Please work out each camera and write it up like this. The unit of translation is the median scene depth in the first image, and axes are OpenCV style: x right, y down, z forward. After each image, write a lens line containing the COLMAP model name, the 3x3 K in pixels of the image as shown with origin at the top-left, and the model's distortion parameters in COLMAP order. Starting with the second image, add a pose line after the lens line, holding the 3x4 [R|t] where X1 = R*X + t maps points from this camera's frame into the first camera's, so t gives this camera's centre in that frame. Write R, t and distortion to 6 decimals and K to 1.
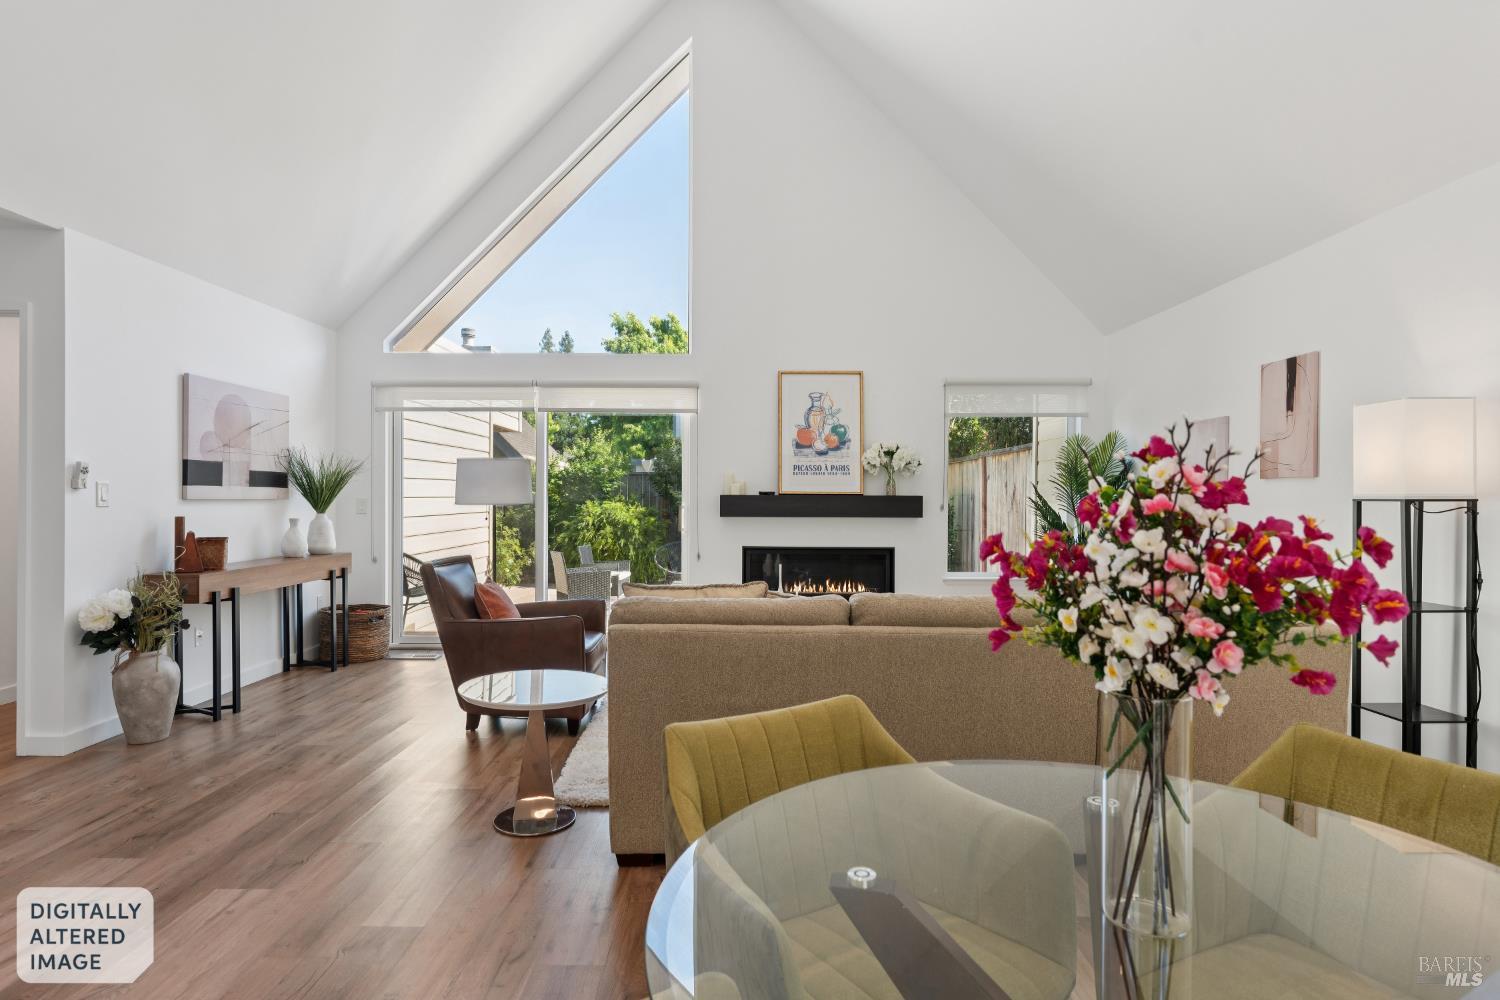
lens RADIAL K [[815.1, 0, 750.0], [0, 815.1, 500.0], [0, 0, 1]] dist [0.001223, 0.000211]
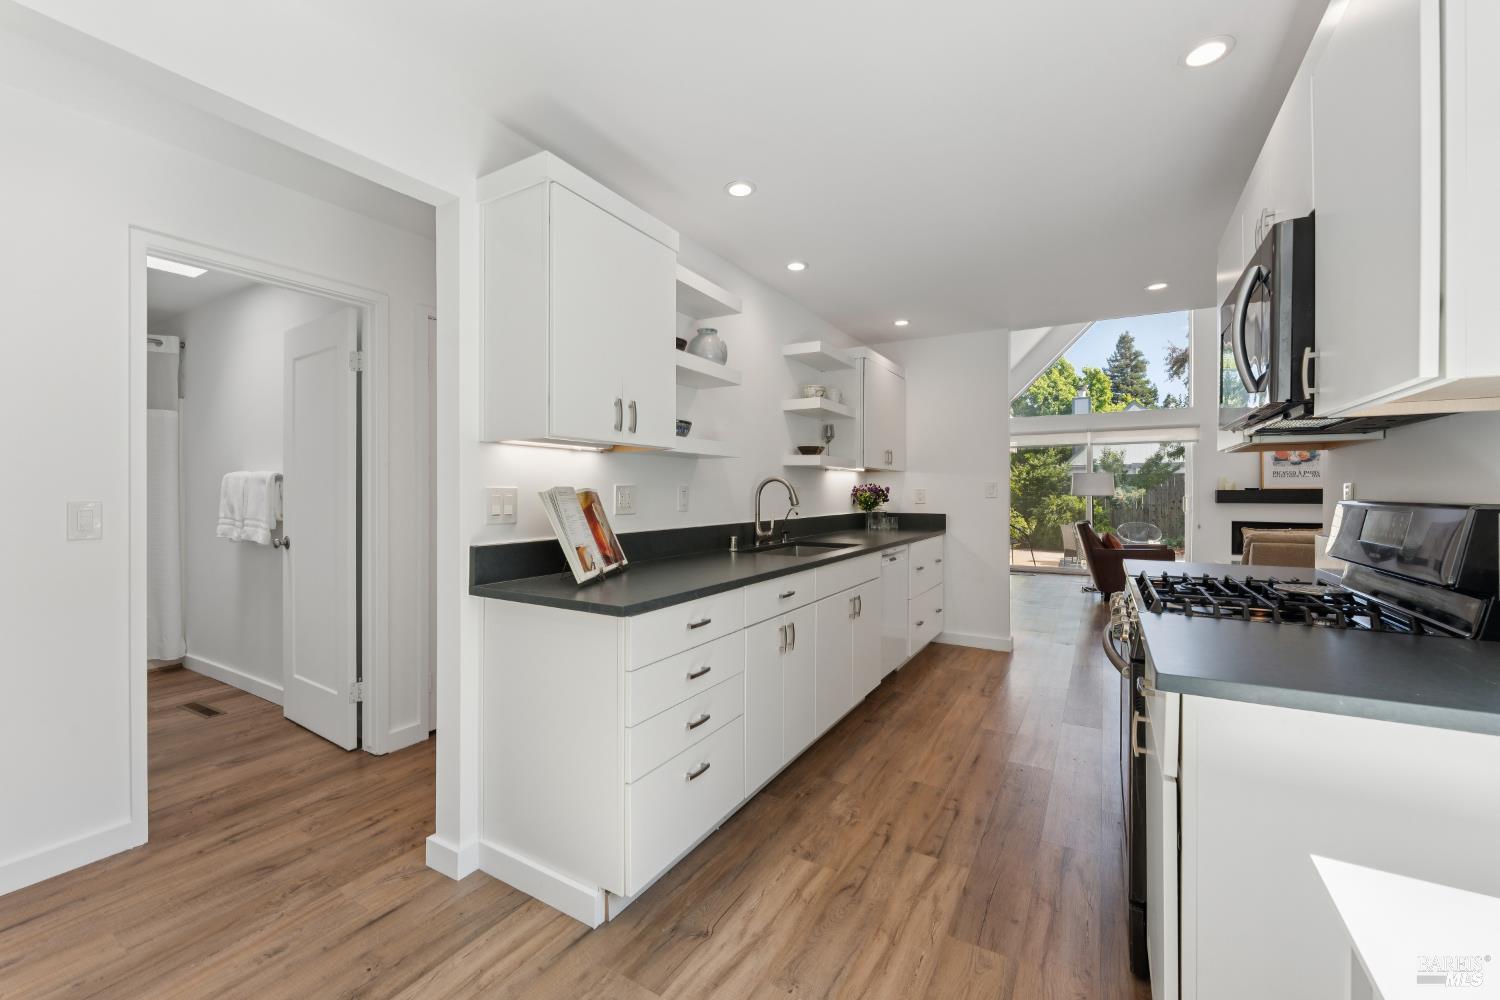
lens RADIAL K [[592.8, 0, 750.0], [0, 592.8, 500.0], [0, 0, 1]] dist [-0.001337, -0.000290]
pose [[0.857771, 0.001814, -0.514028, -0.231687], [0.001430, 0.999981, 0.005914, 0.005301], [0.514029, -0.005808, 0.857753, -0.538370]]
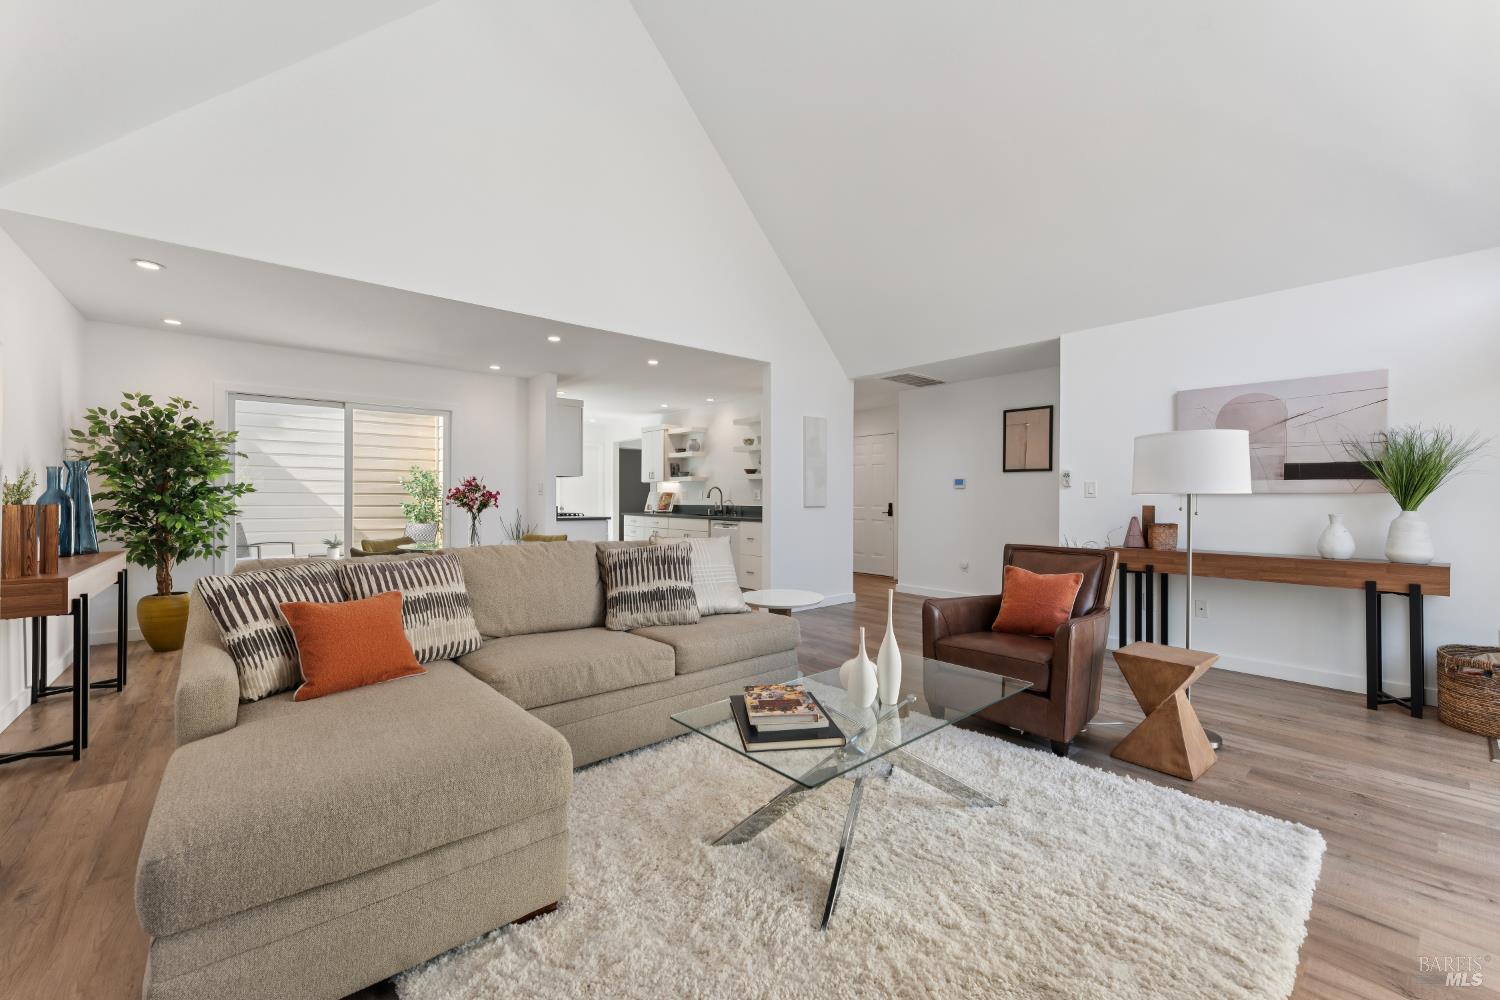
lens RADIAL K [[592.8, 0, 750.0], [0, 592.8, 500.0], [0, 0, 1]] dist [-0.001337, -0.000290]
pose [[-0.758233, -0.001612, -0.651982, 0.348816], [-0.006646, 0.999964, 0.005257, 0.008781], [0.651950, 0.008319, -0.758216, 1.122680]]
